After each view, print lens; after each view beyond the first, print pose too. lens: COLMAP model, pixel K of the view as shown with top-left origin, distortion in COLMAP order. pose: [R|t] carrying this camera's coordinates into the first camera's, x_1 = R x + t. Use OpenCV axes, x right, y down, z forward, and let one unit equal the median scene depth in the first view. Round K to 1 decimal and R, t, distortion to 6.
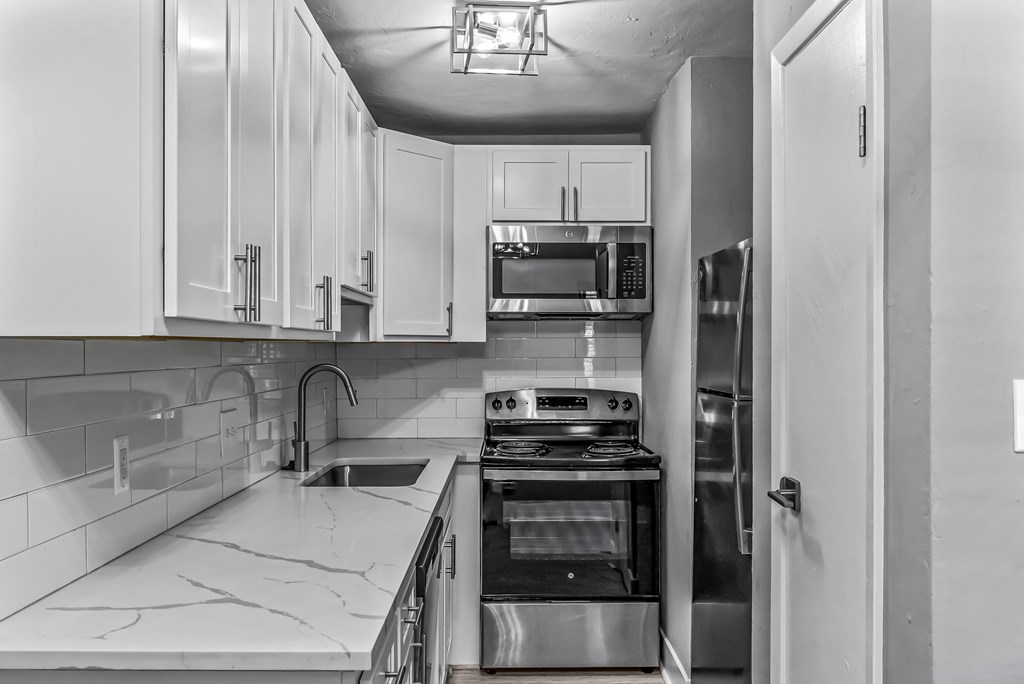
lens RADIAL K [[818.5, 0, 512.0], [0, 818.5, 342.0], [0, 0, 1]] dist [0.005664, 0.000625]
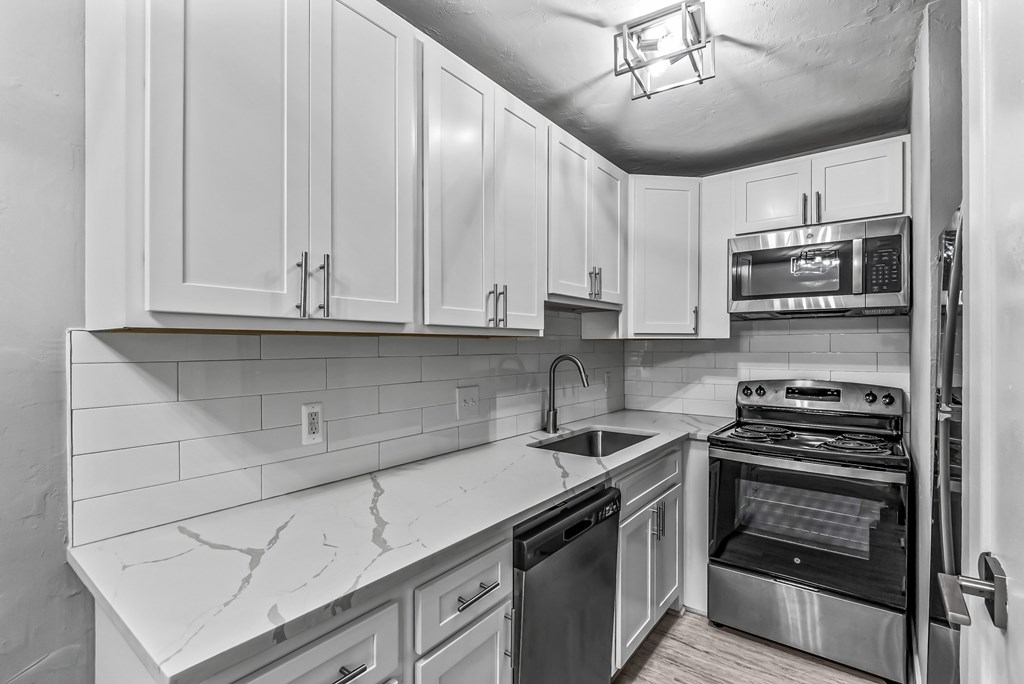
lens RADIAL K [[470.0, 0, 515.7], [0, 470.0, 342.9], [0, 0, 1]] dist [0.012097, -0.011187]
pose [[0.788004, -0.003590, -0.615660, 0.146165], [0.003832, 0.999992, -0.000926, 0.006234], [0.615659, -0.001630, 0.788011, 0.278166]]
